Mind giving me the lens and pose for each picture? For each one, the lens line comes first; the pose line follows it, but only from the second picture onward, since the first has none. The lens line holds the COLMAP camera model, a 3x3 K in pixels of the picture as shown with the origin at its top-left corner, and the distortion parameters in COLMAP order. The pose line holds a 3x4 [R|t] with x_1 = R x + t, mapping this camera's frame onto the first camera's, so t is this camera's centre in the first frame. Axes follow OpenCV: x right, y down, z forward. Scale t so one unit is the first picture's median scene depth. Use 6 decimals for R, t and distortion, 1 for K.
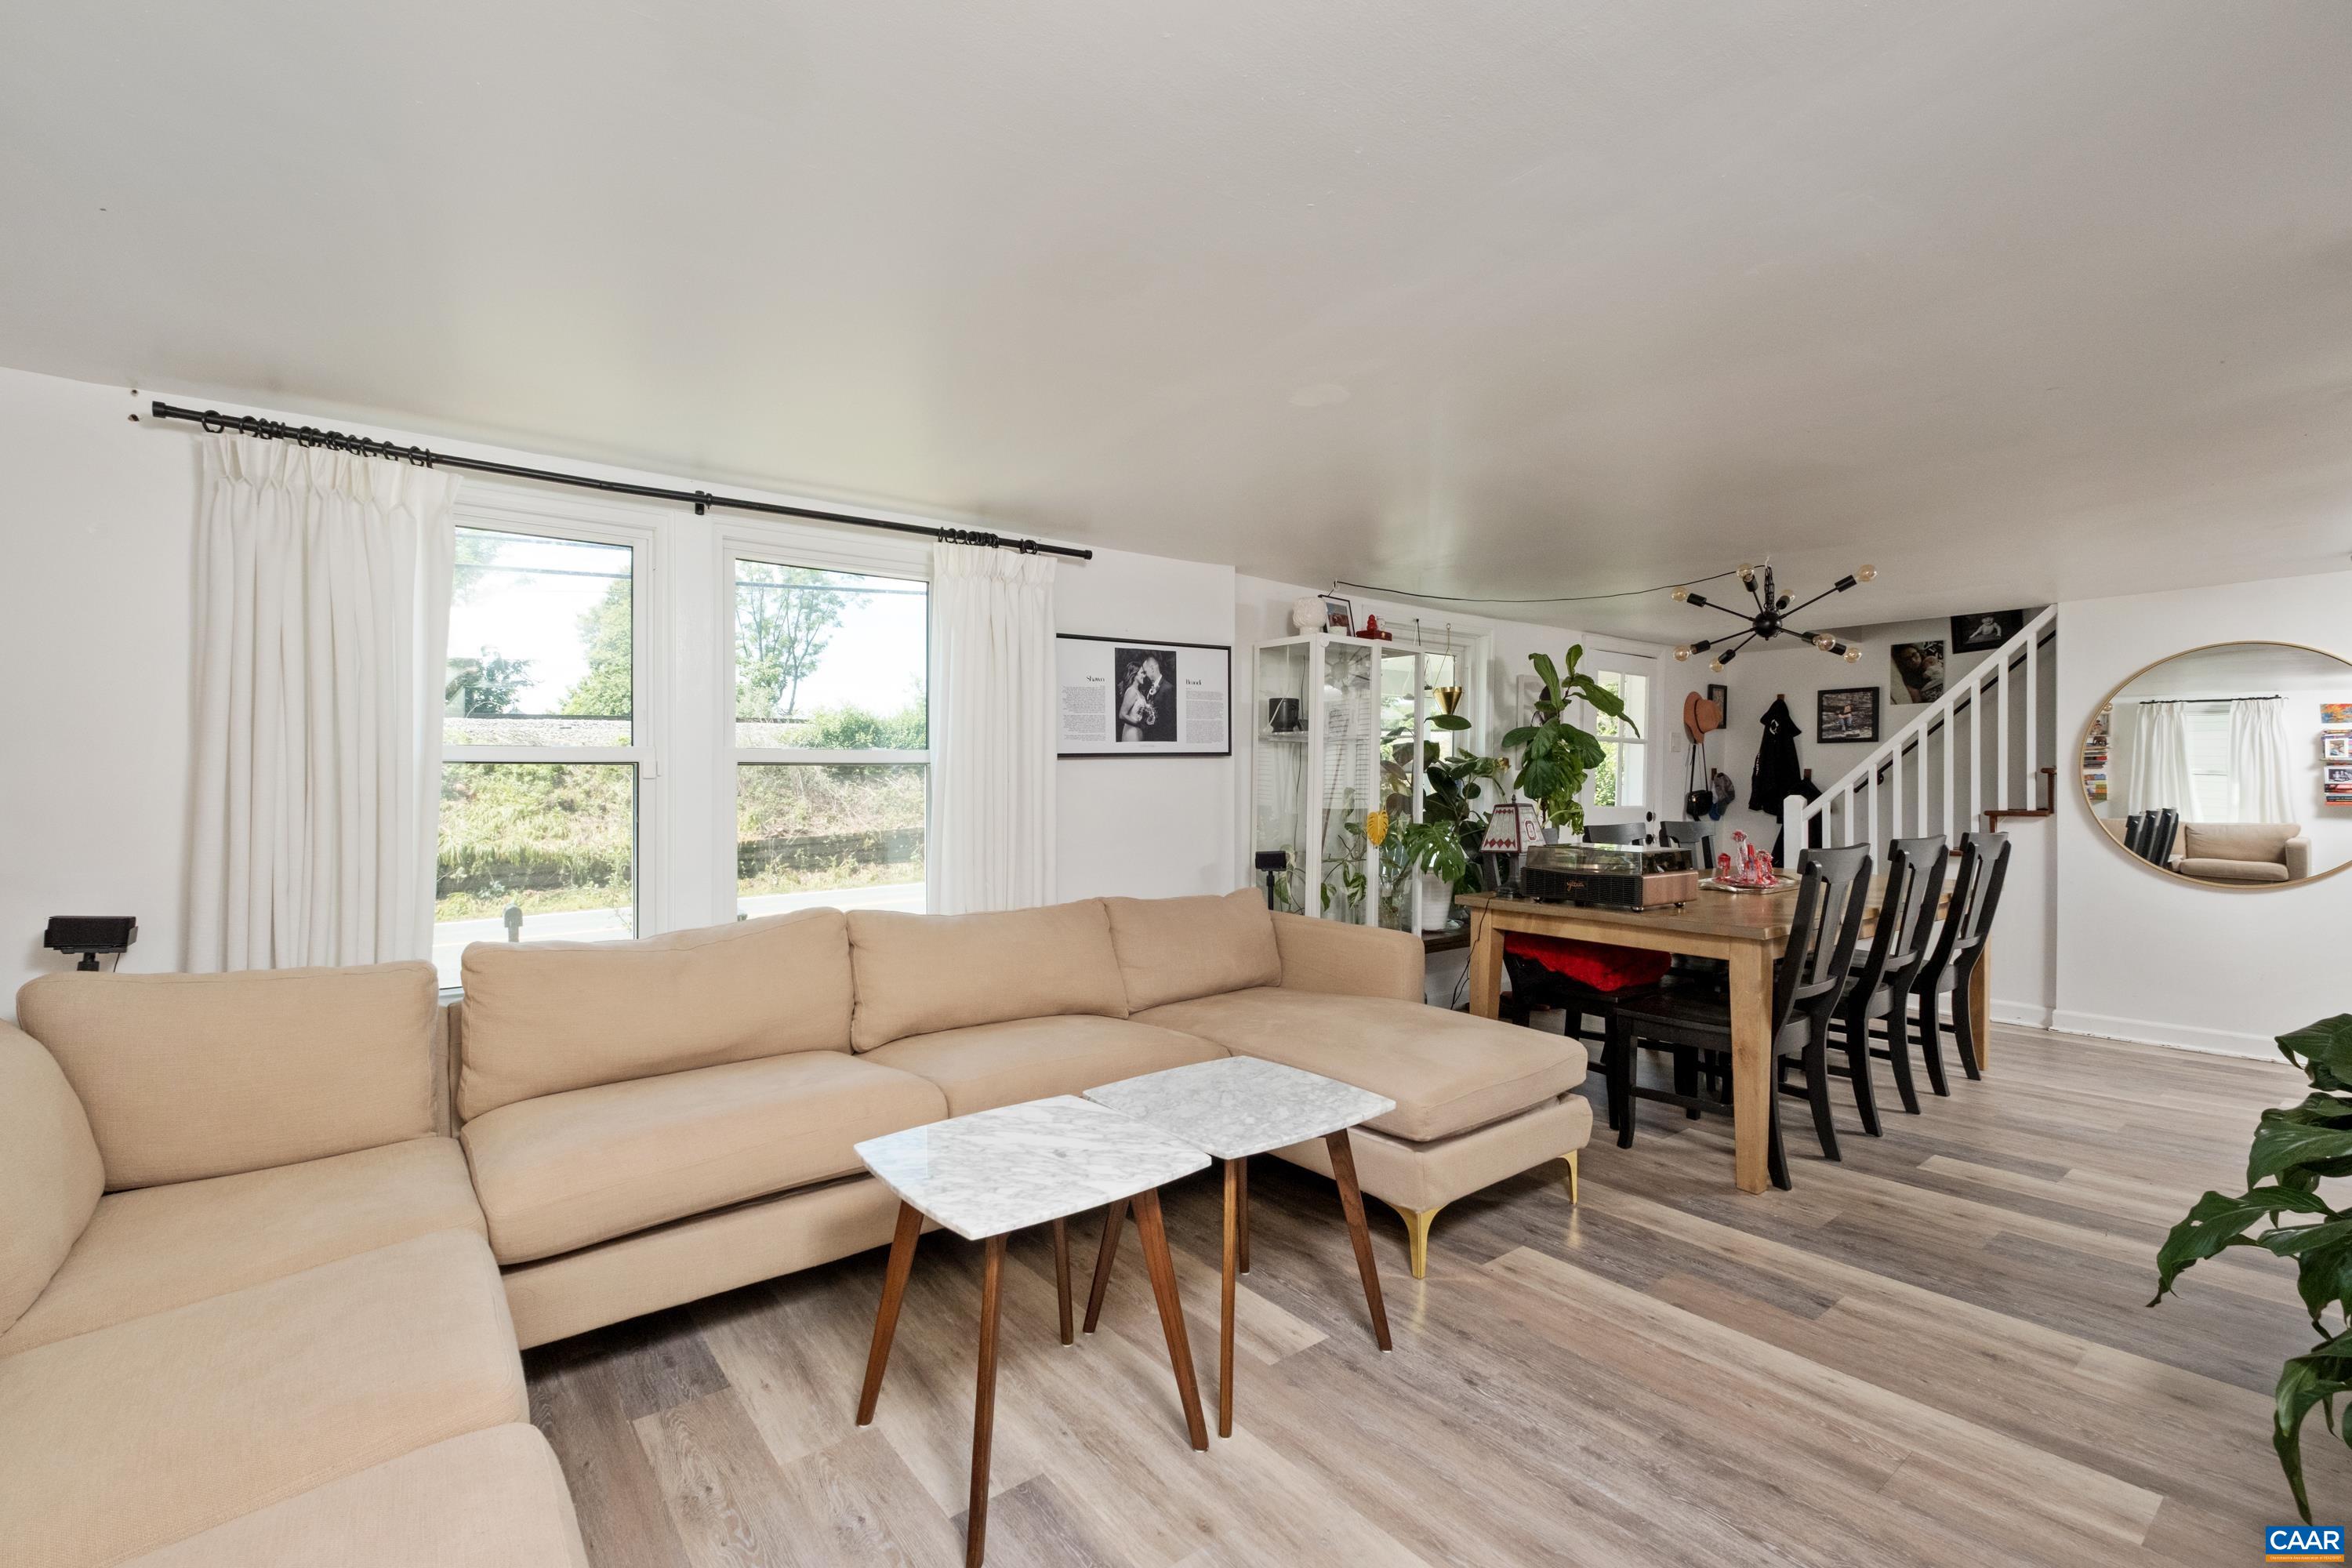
lens RADIAL K [[1050.5, 0, 1216.2], [0, 1050.5, 771.7], [0, 0, 1]] dist [0.005850, -0.003141]
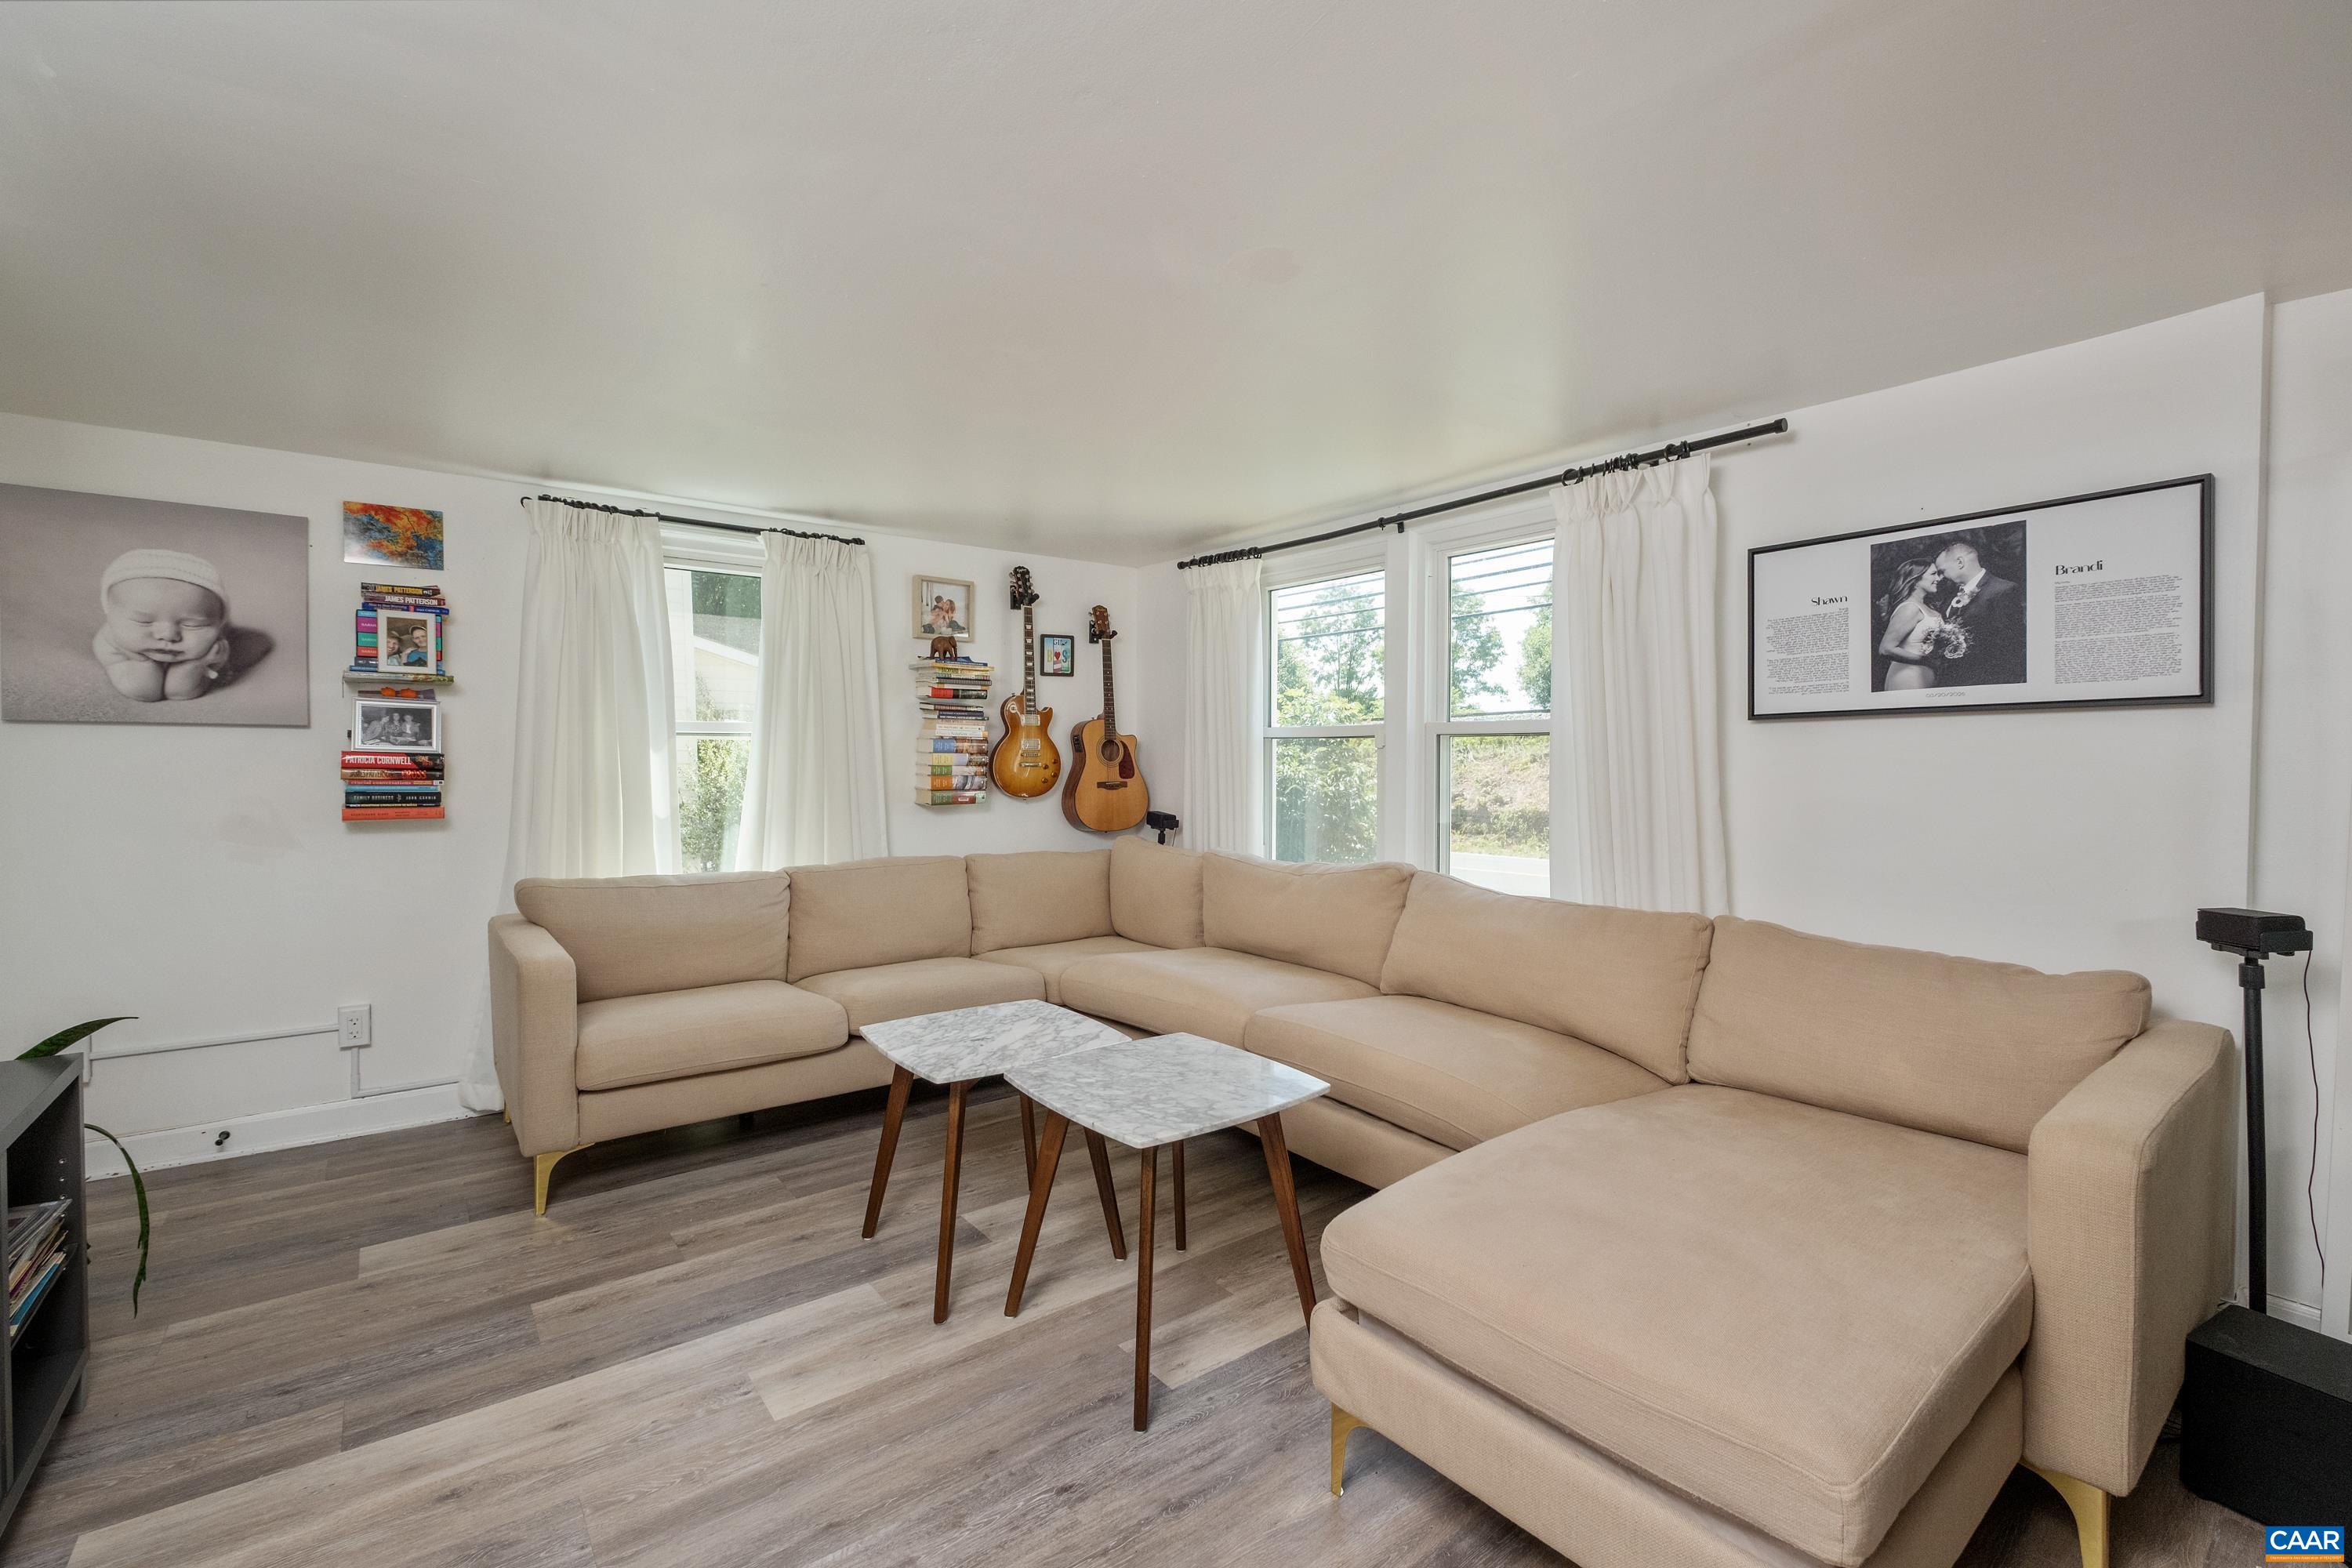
lens RADIAL K [[1050.5, 0, 1190.8], [0, 1050.5, 765.9], [0, 0, 1]] dist [0.005850, -0.003141]
pose [[-0.031159, 0.015993, -0.999386, 0.563654], [0.005969, 0.999857, 0.015815, 0.004098], [0.999497, -0.005473, -0.031250, 0.607457]]
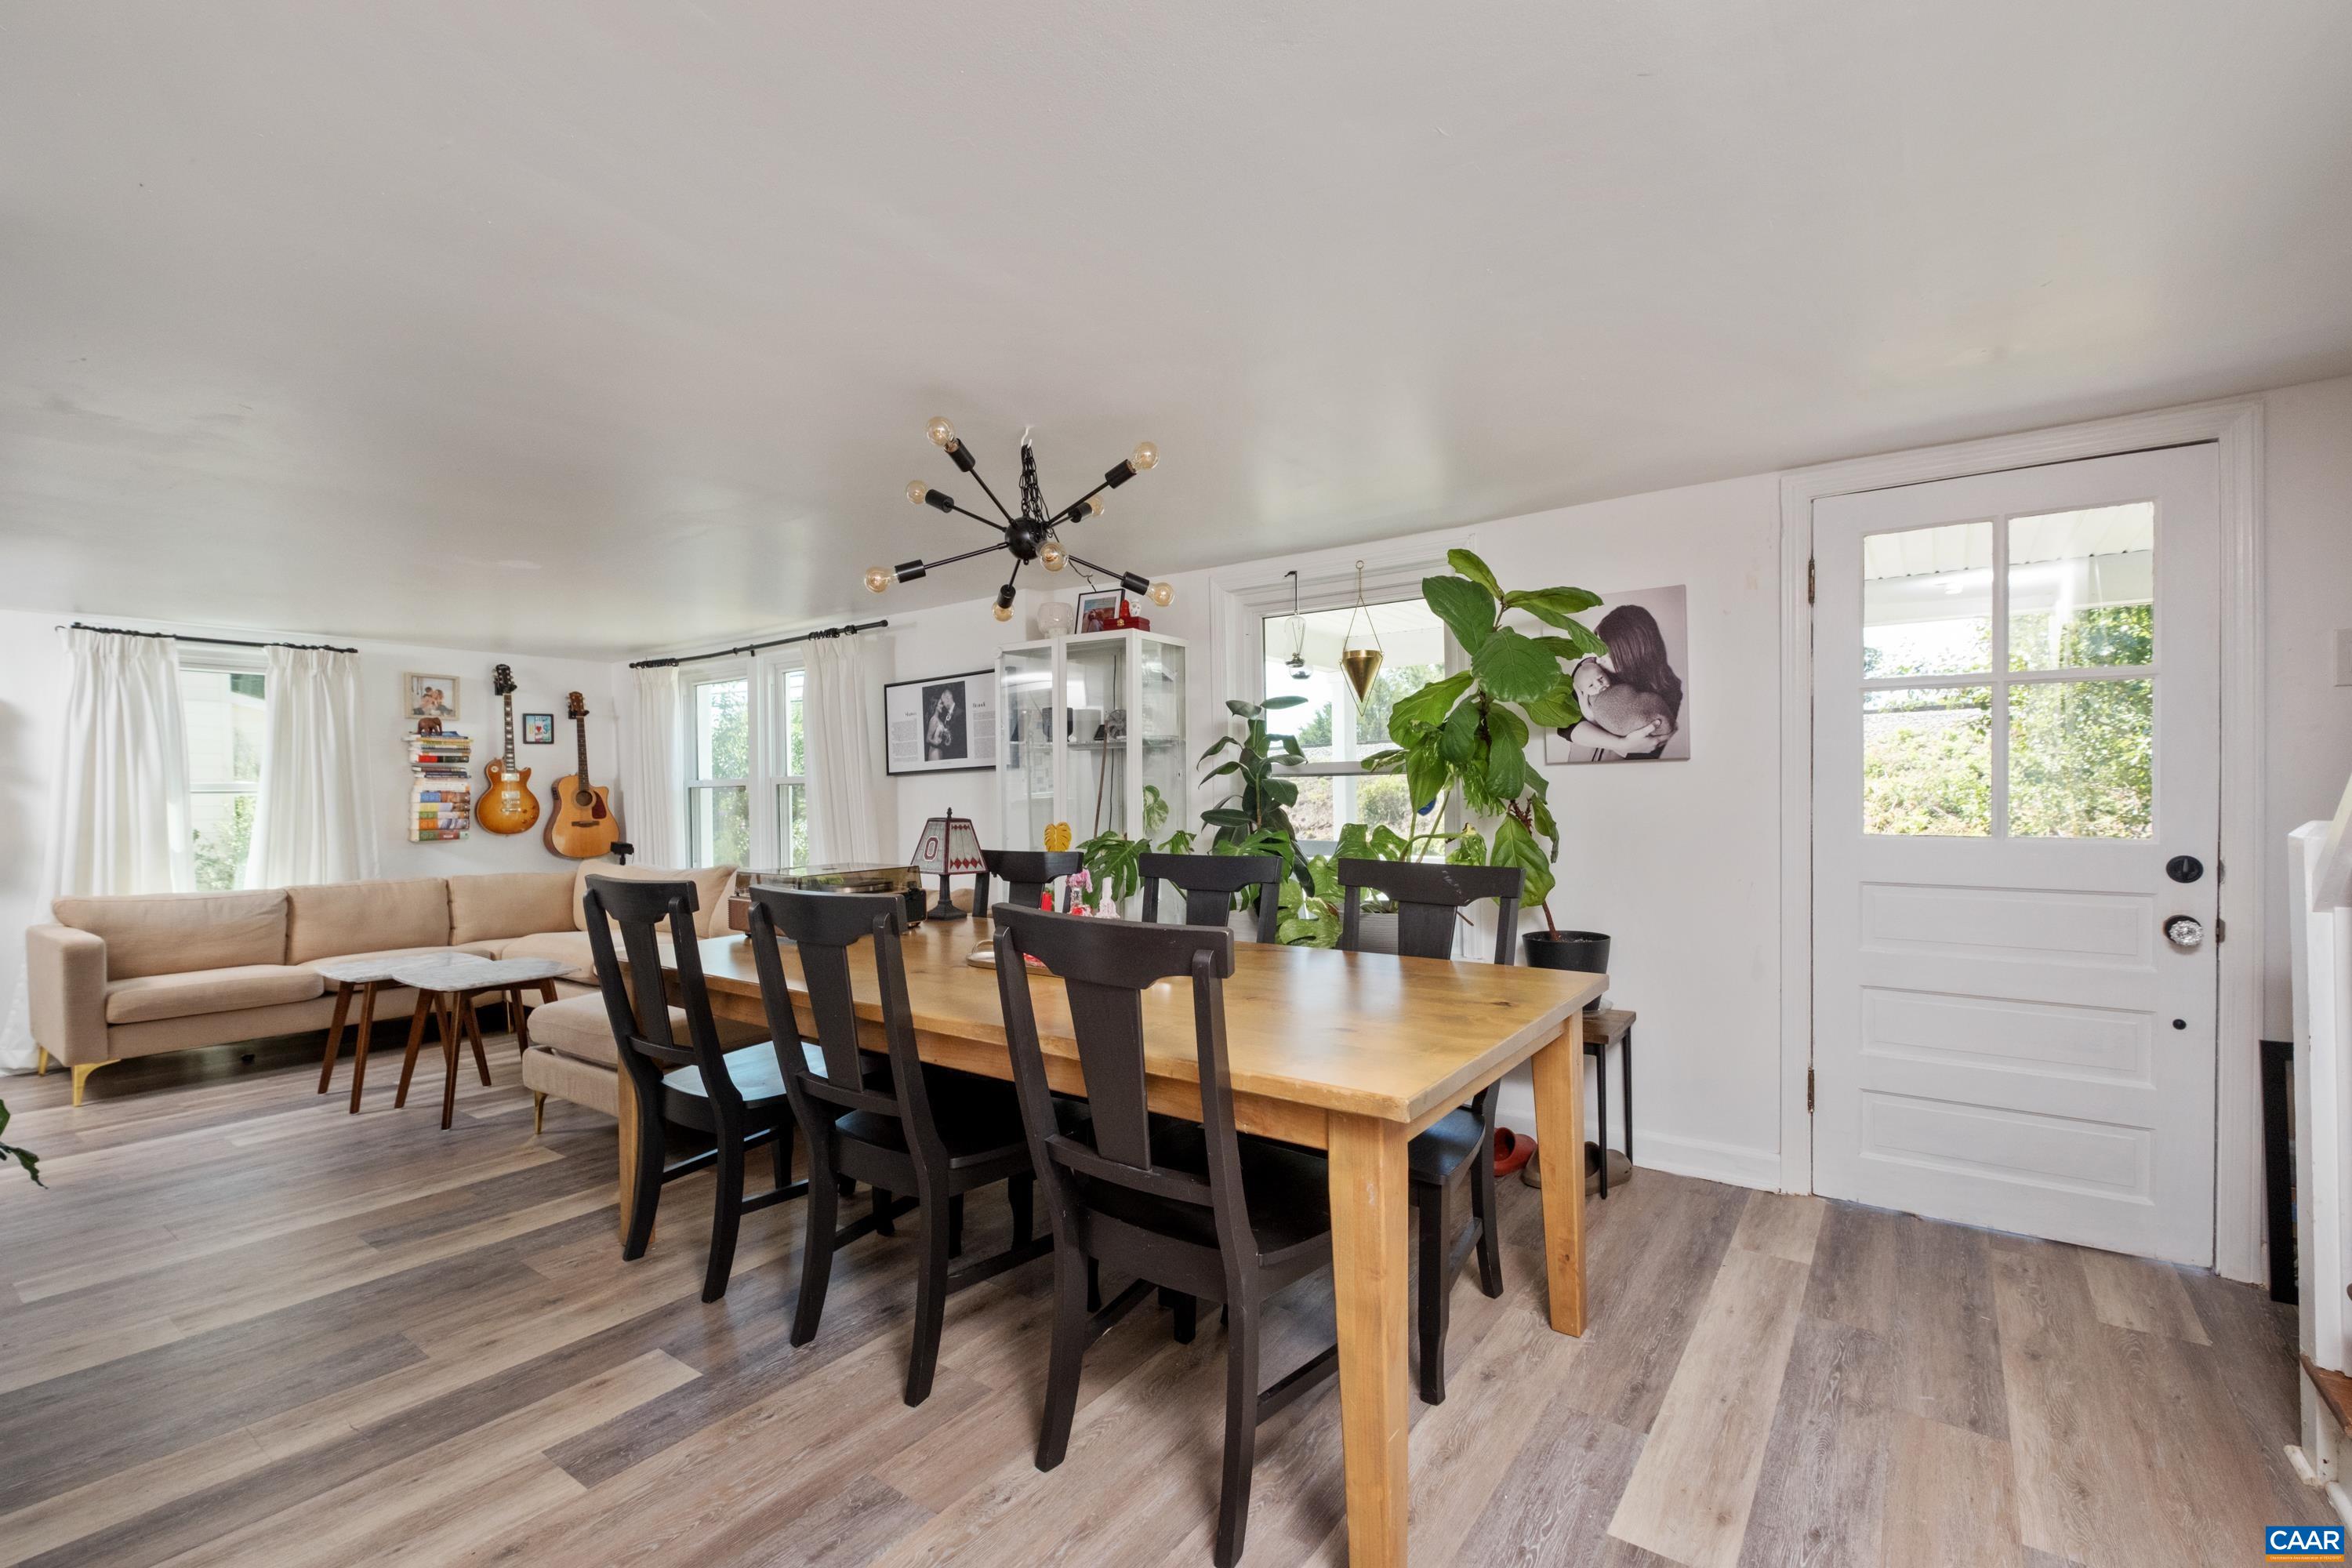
lens RADIAL K [[1050.5, 0, 1163.7], [0, 1050.5, 784.7], [0, 0, 1]] dist [0.005850, -0.003141]
pose [[0.238080, -0.009269, -0.971201, 1.202642], [0.021955, 0.999750, -0.004160, 0.010738], [0.970997, -0.020332, 0.238224, 0.984439]]
